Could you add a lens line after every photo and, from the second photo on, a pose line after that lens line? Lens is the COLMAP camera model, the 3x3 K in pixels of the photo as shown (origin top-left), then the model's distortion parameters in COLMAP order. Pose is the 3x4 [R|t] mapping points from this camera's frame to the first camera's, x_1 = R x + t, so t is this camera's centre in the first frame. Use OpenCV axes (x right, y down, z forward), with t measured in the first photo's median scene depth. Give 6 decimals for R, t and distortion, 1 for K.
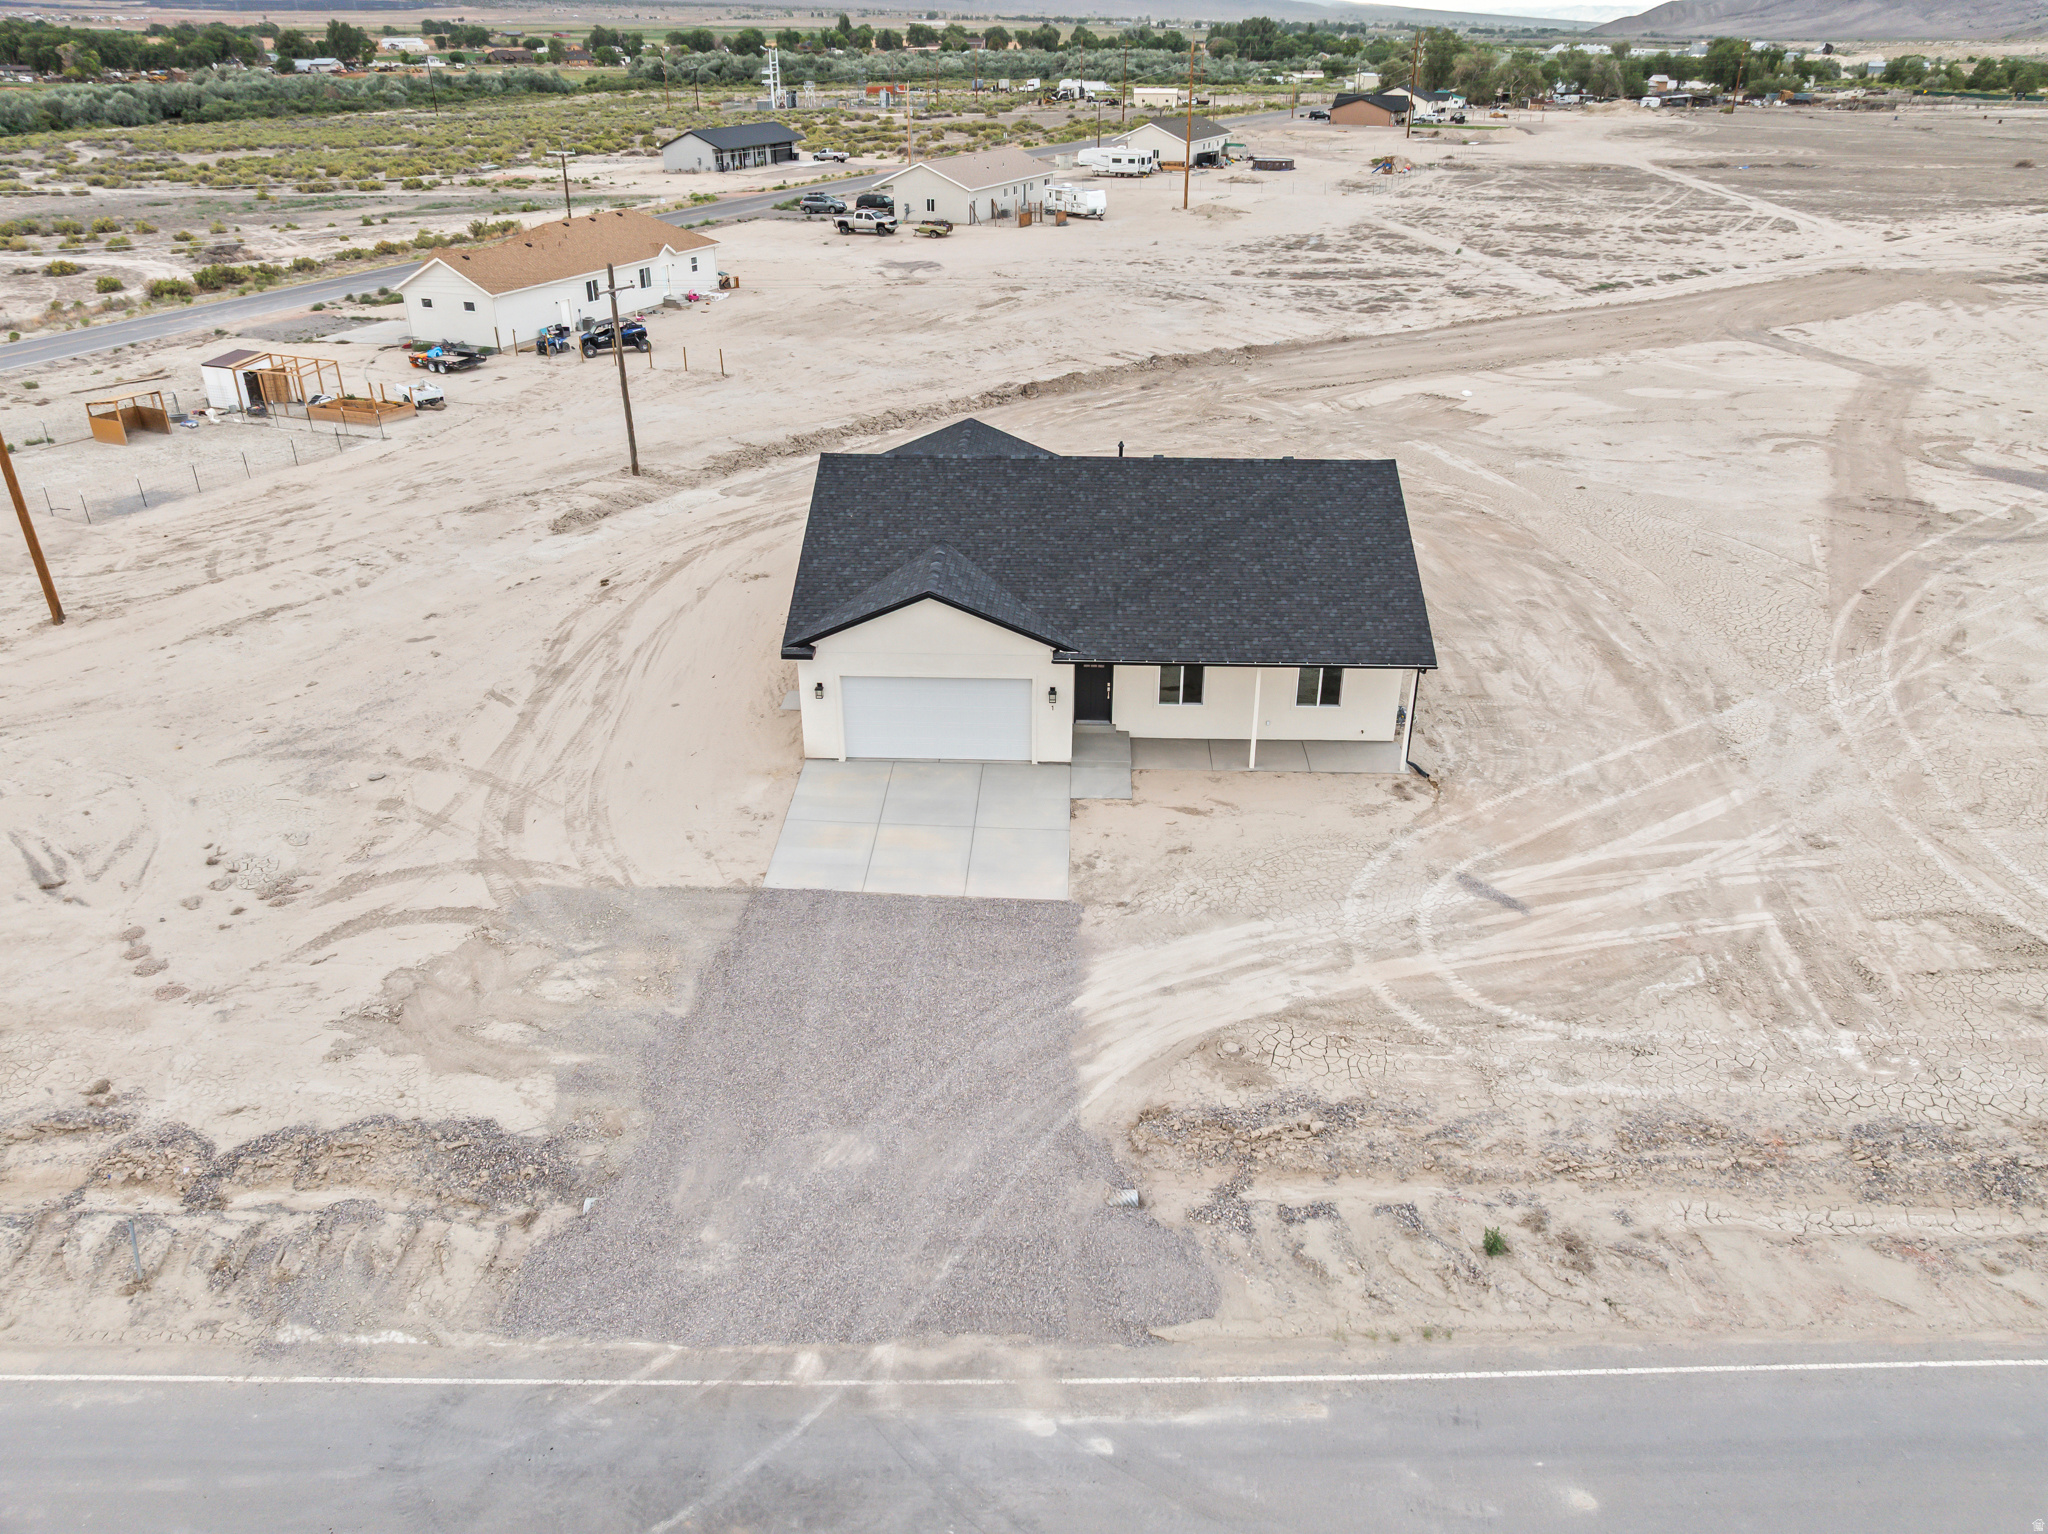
lens RADIAL K [[1438.2, 0, 1035.5], [0, 1438.2, 762.4], [0, 0, 1]] dist [-0.047776, 0.018224]
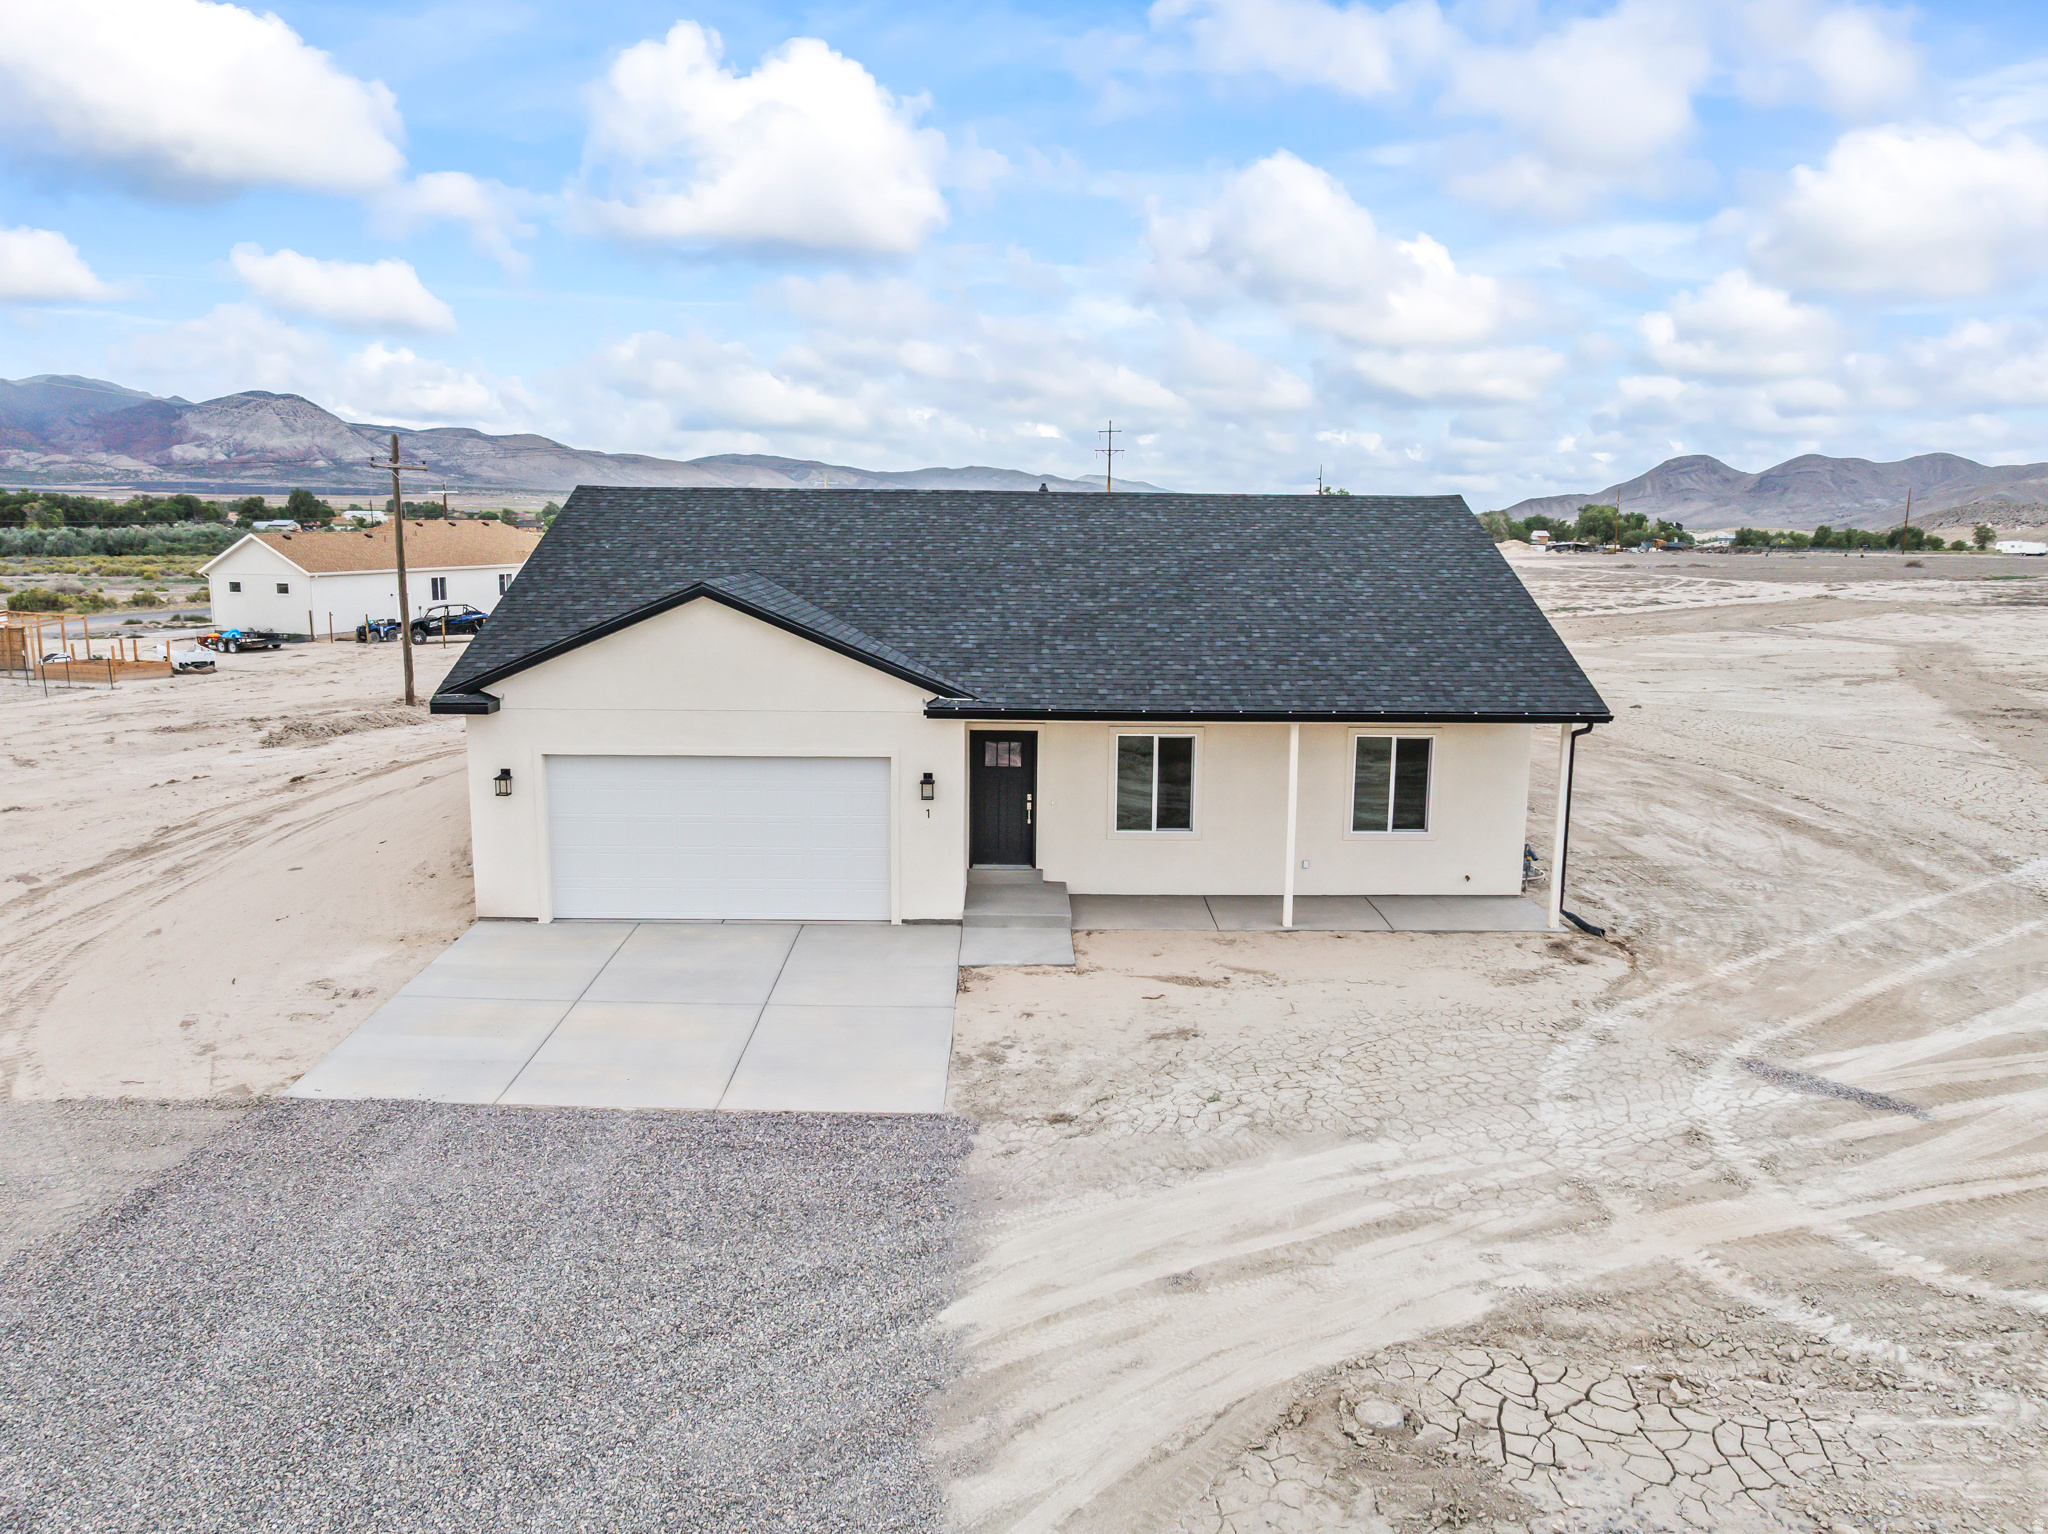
lens RADIAL K [[1438.2, 0, 1035.2], [0, 1438.2, 768.9], [0, 0, 1]] dist [-0.047776, 0.018224]
pose [[0.998694, -0.000476, 0.051086, 0.025416], [0.015898, 0.953201, -0.301918, 0.115247], [-0.048551, 0.302336, 0.951964, 0.472533]]
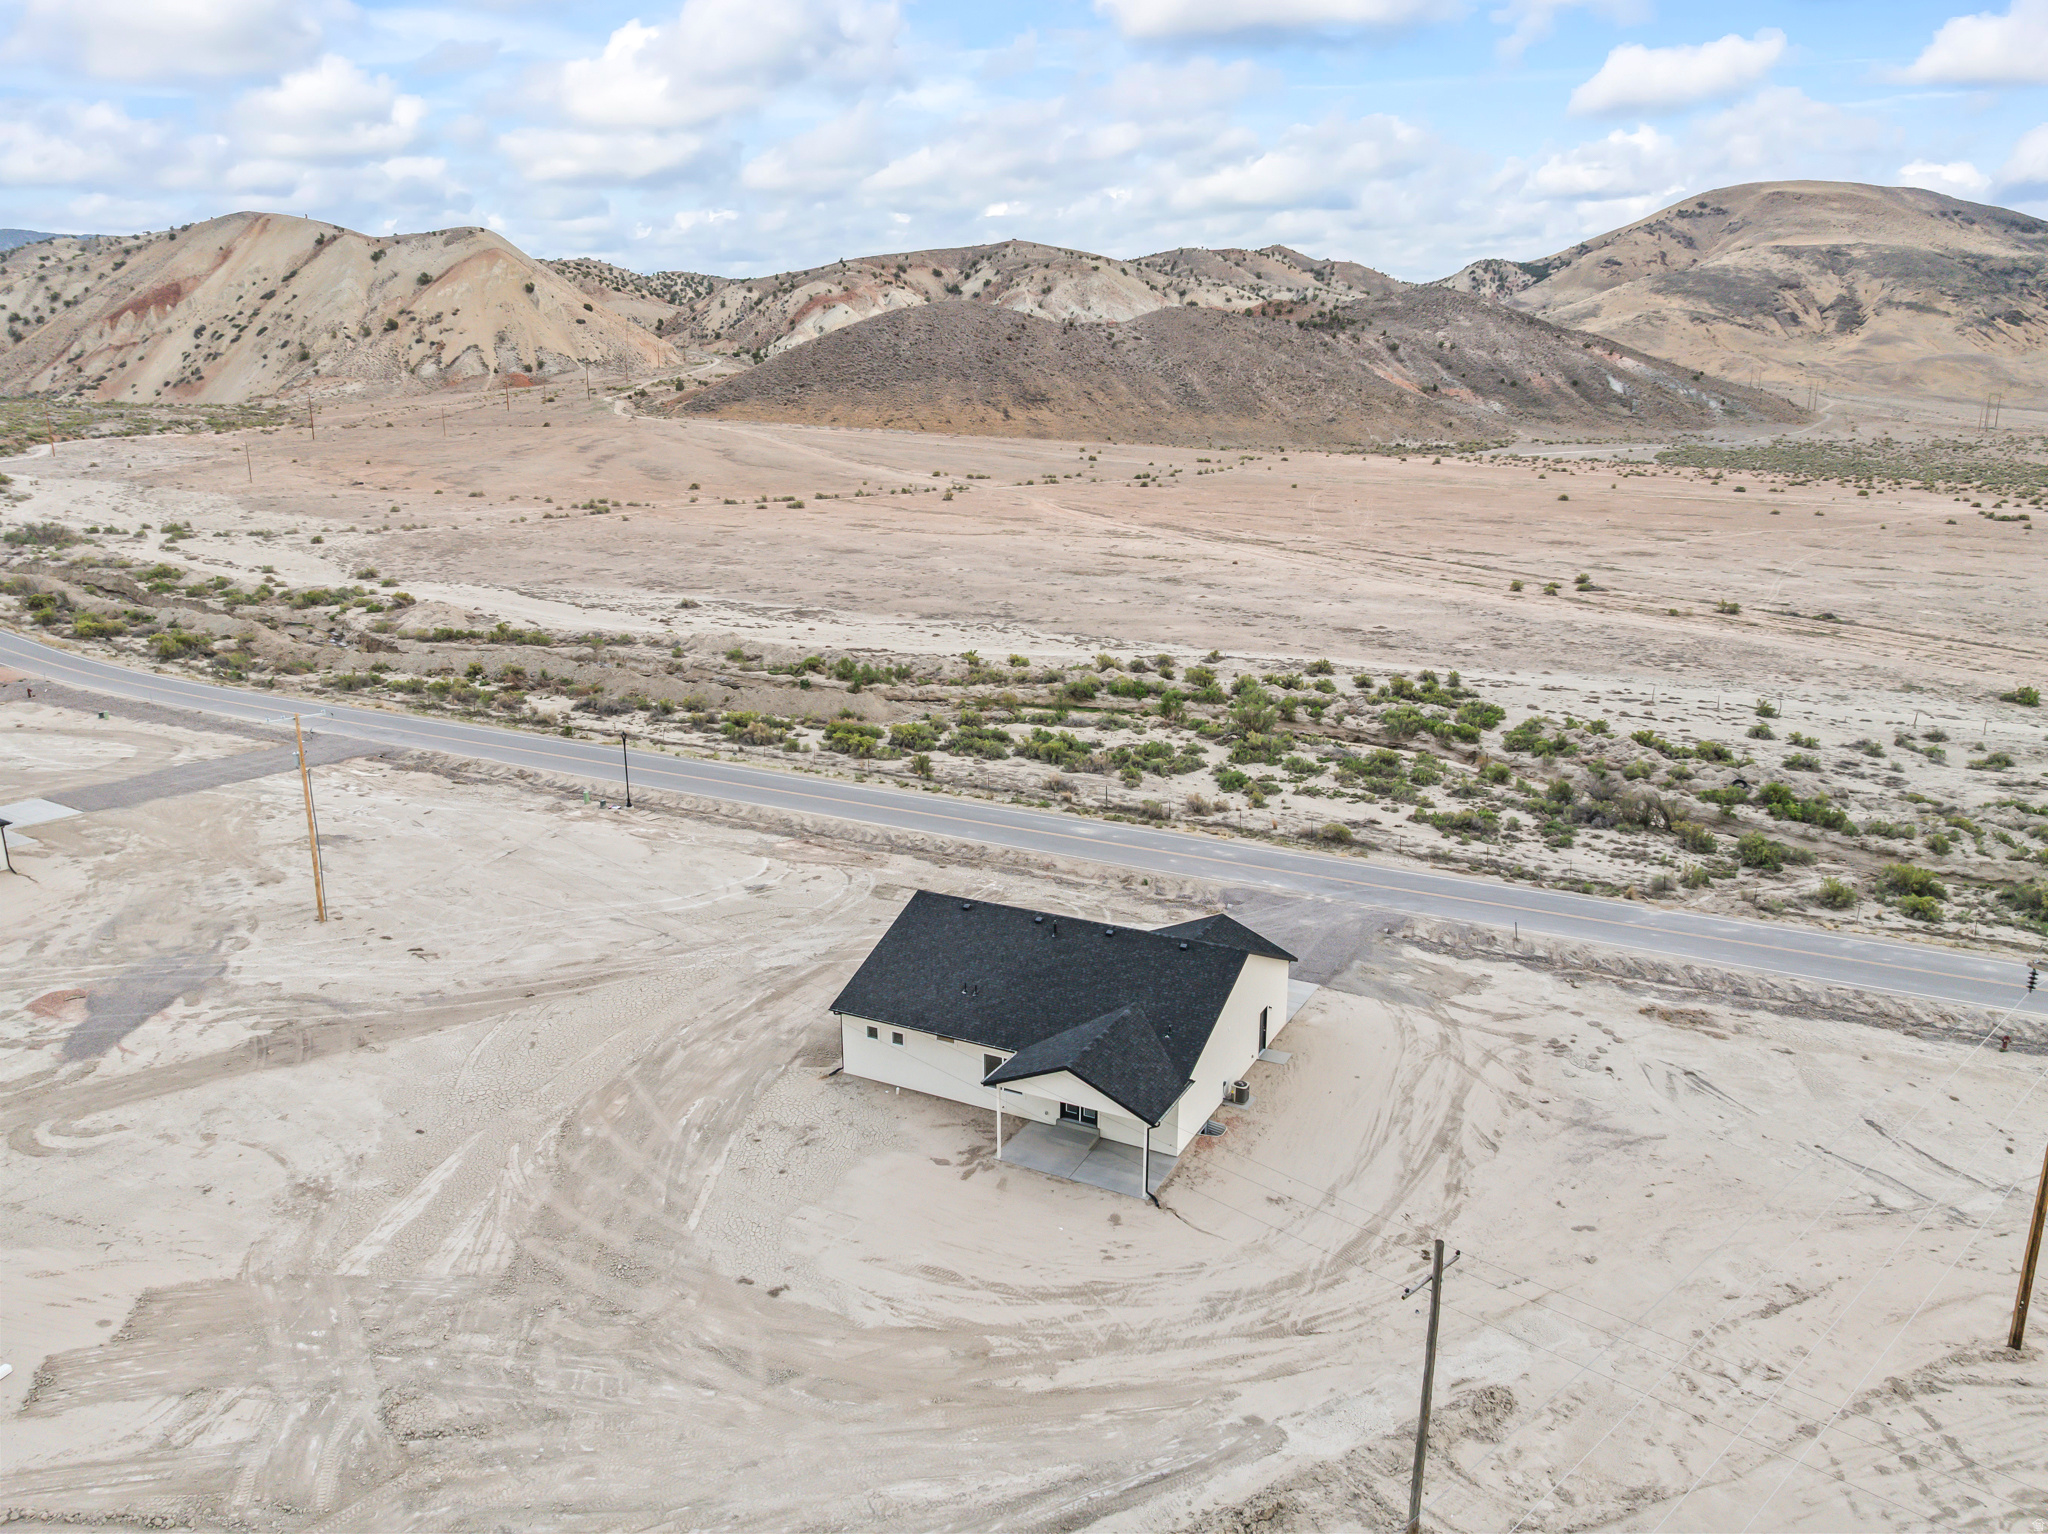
lens RADIAL K [[1438.2, 0, 1032.1], [0, 1438.2, 758.1], [0, 0, 1]] dist [-0.047776, 0.018224]
pose [[-0.902804, -0.108521, 0.416135, -0.609528], [0.197822, 0.754392, 0.625907, -1.502258], [-0.381853, 0.647392, -0.659600, 2.178469]]
